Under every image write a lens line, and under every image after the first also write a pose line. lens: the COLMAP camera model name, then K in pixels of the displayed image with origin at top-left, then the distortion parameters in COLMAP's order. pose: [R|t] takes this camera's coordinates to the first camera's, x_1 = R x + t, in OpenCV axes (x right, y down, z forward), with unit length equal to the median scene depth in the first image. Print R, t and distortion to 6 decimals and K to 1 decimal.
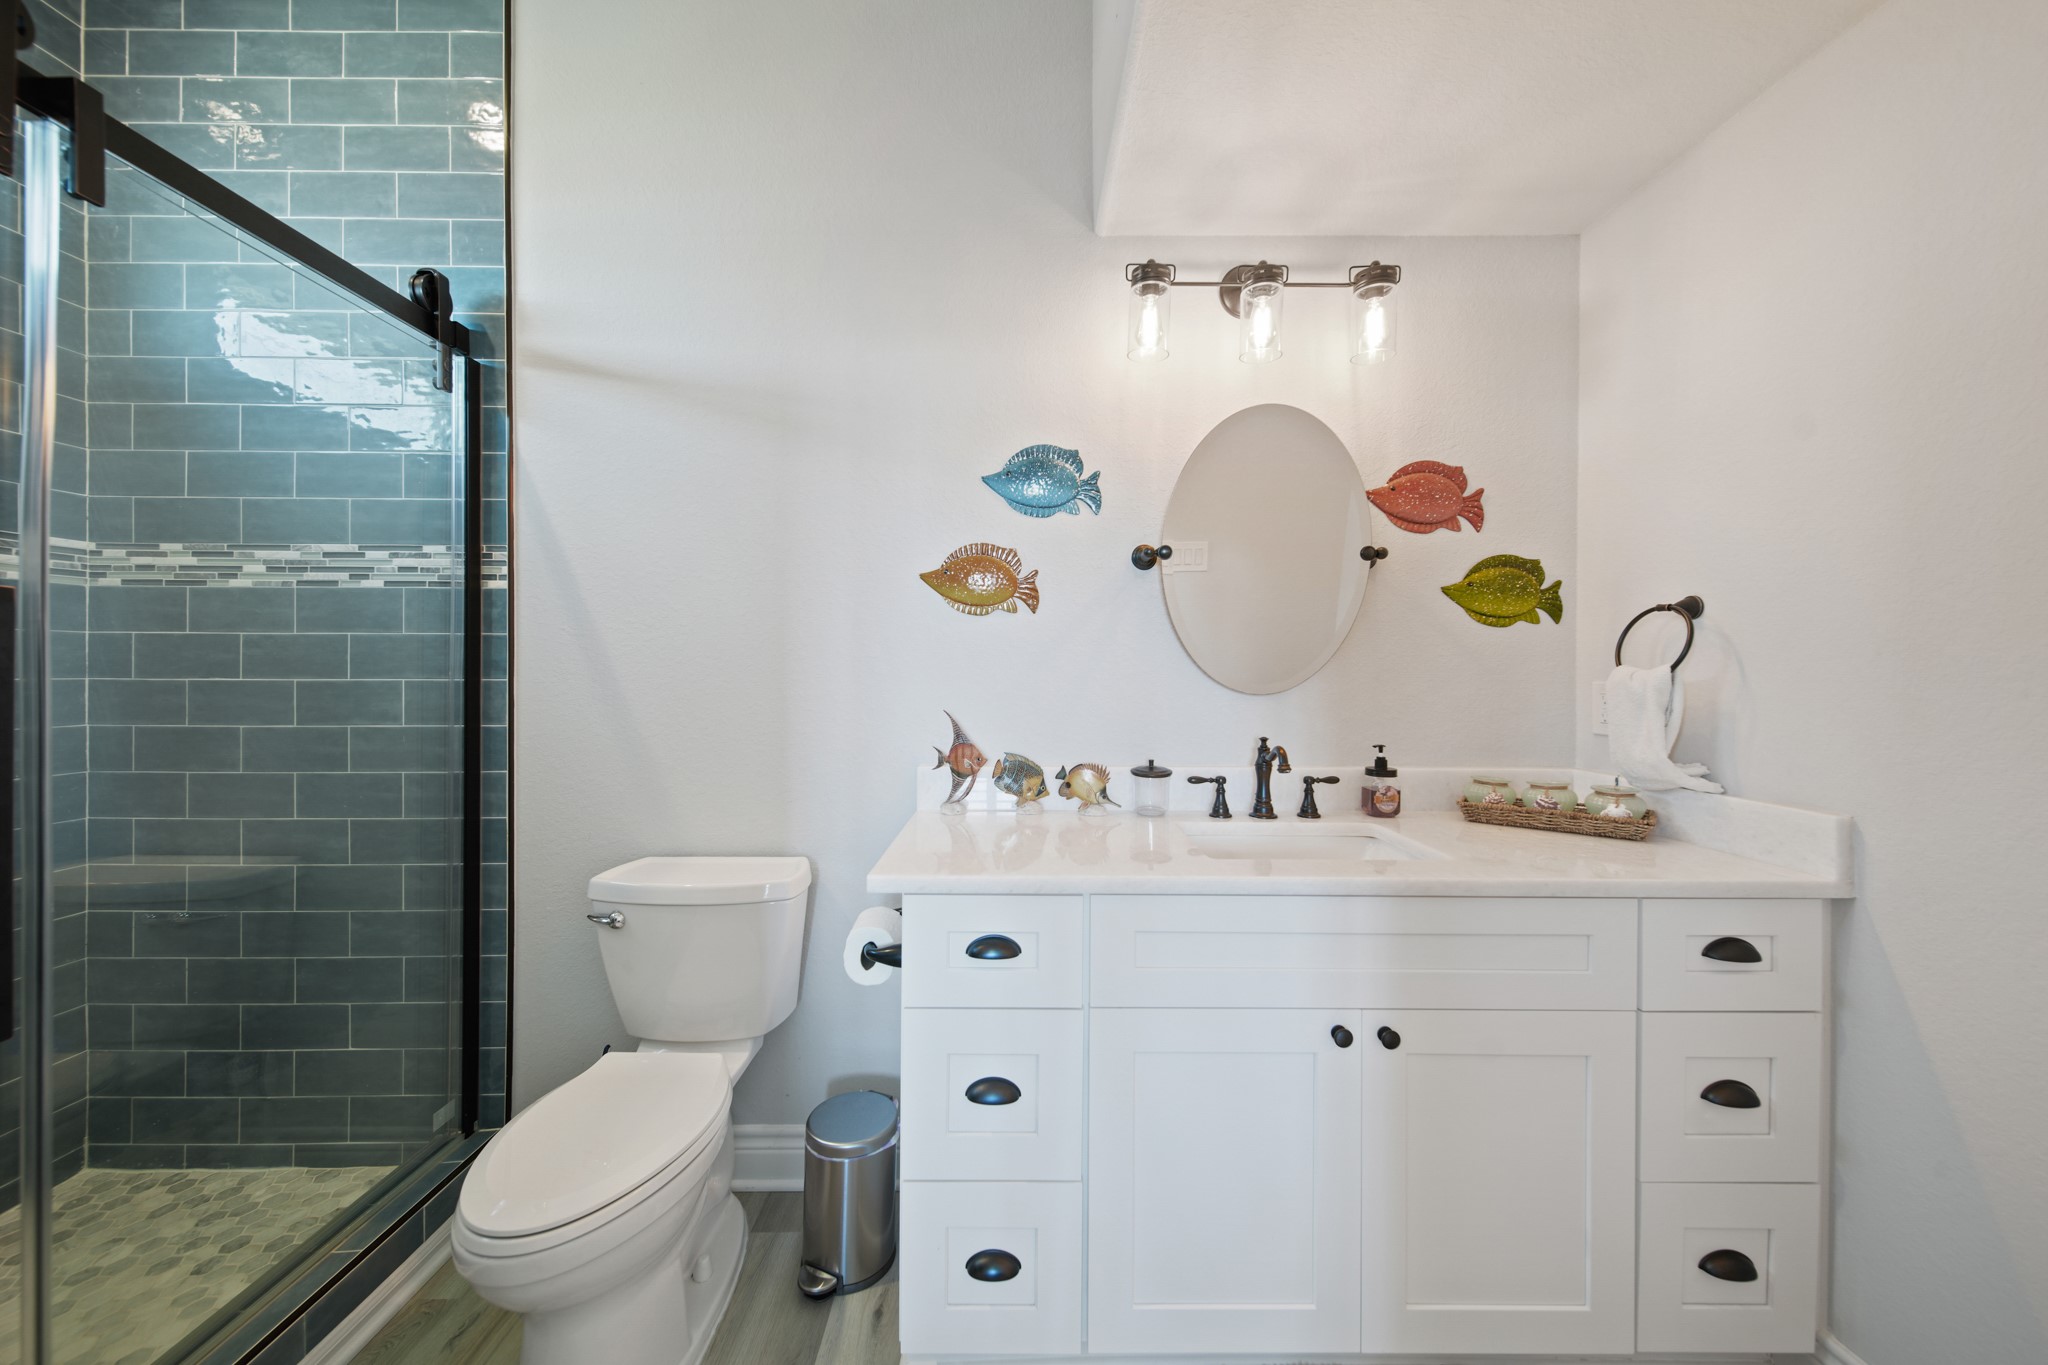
lens RADIAL K [[726.8, 0, 1027.7], [0, 726.8, 674.0], [0, 0, 1]] dist [-0.000621, -0.001135]
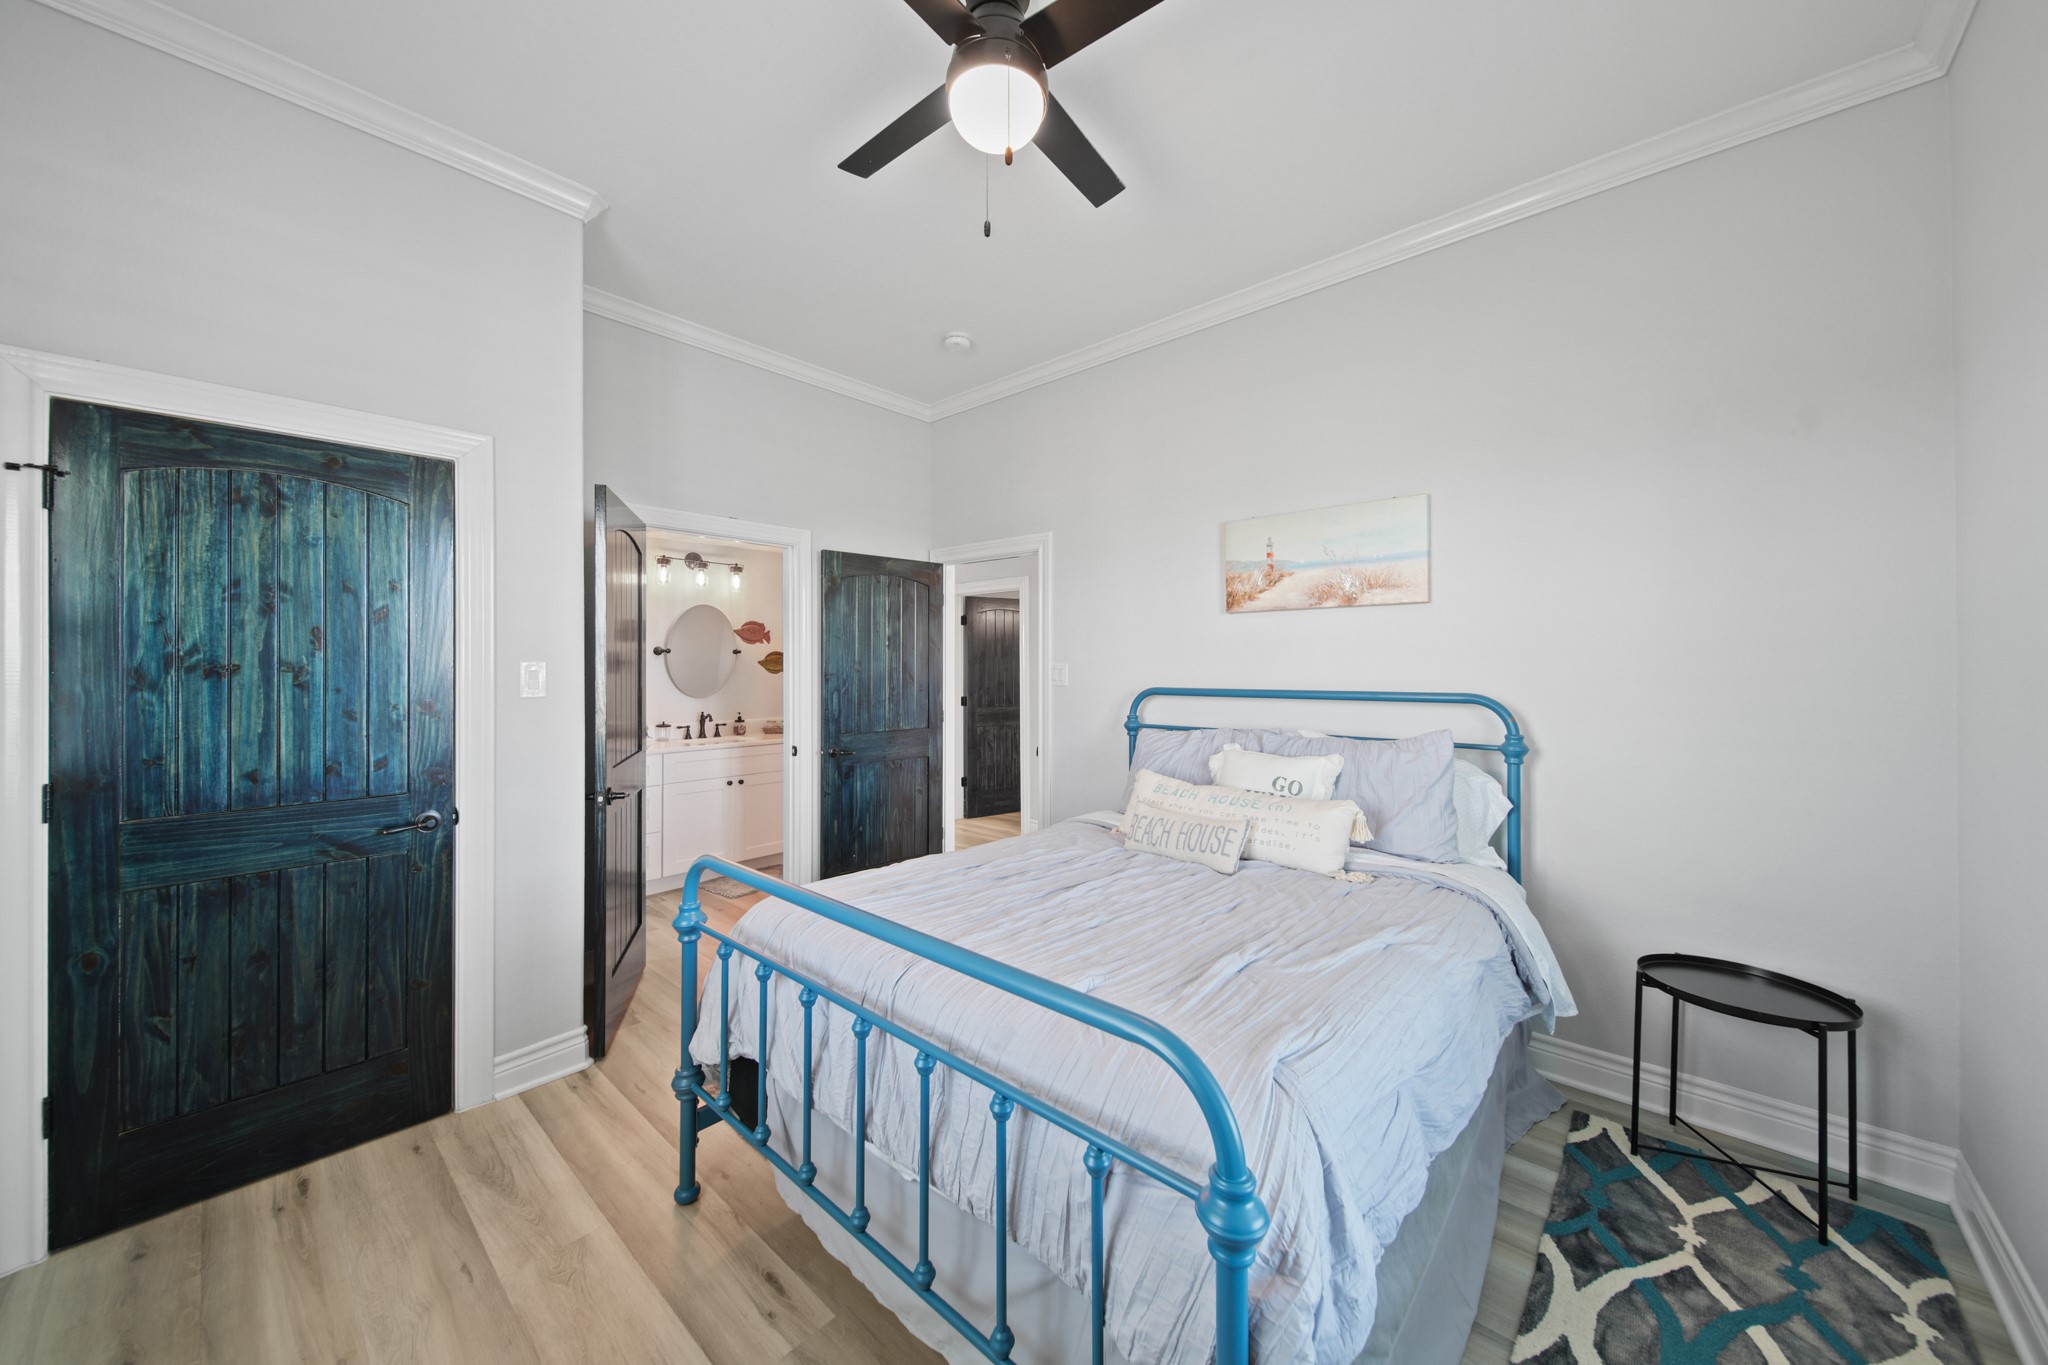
lens RADIAL K [[726.8, 0, 1030.3], [0, 726.8, 661.0], [0, 0, 1]] dist [-0.000621, -0.001135]
pose [[0.679113, -0.003034, 0.734028, -0.977228], [0.010594, 0.999928, -0.005669, -0.094000], [-0.733958, 0.011626, 0.679096, -2.083745]]
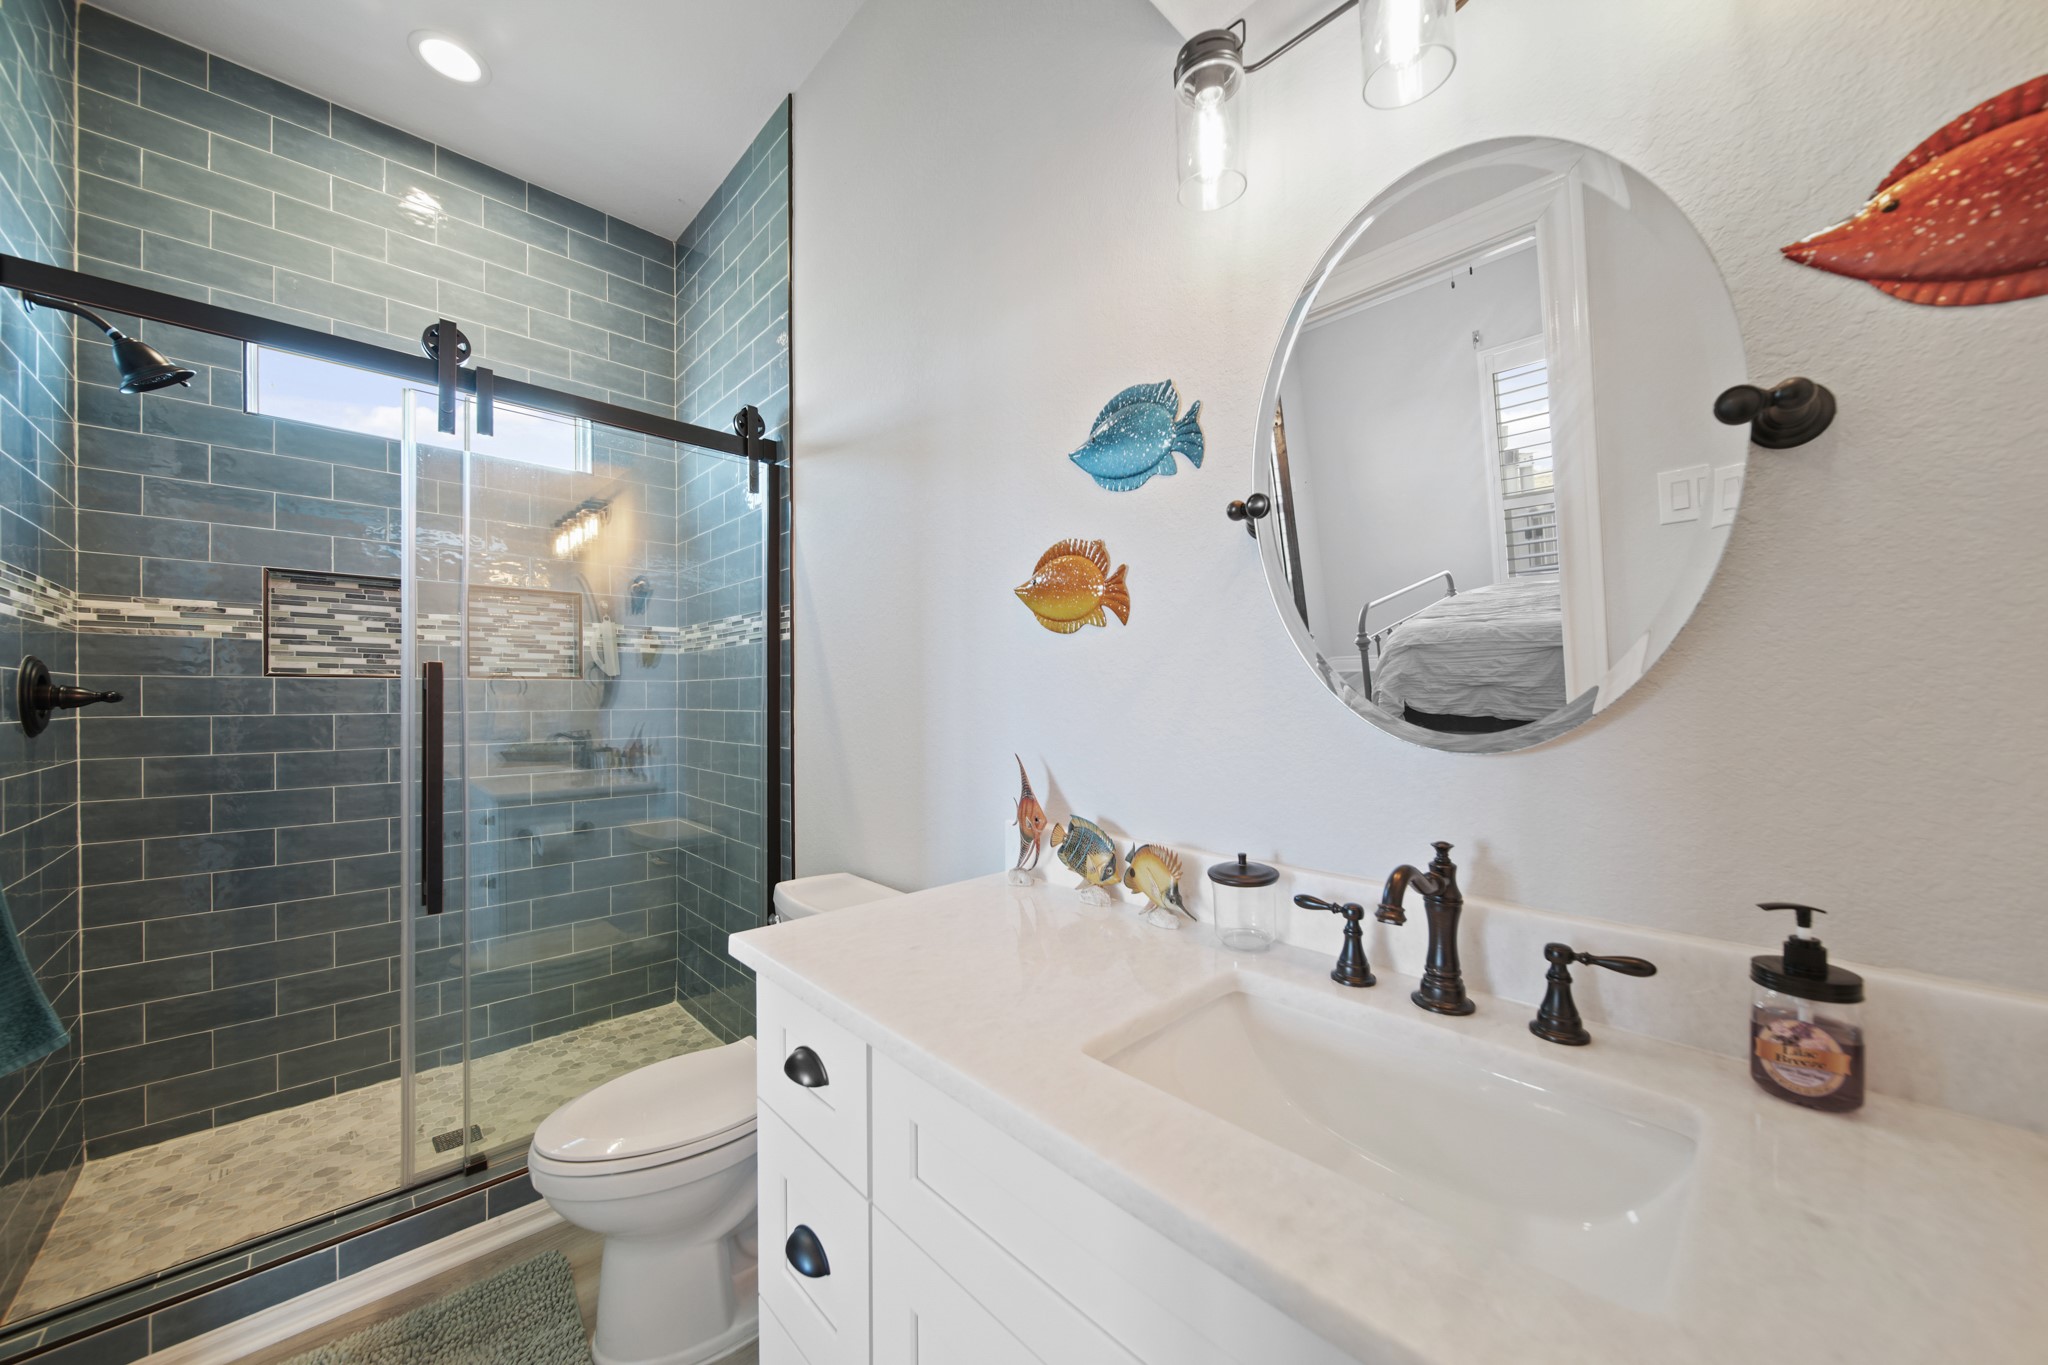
lens RADIAL K [[726.8, 0, 1035.6], [0, 726.8, 682.6], [0, 0, 1]] dist [-0.000621, -0.001135]
pose [[0.685221, -0.023051, -0.727971, 0.489648], [-0.005539, 0.999305, -0.036856, 0.001131], [0.728314, 0.029287, 0.684617, 0.463448]]
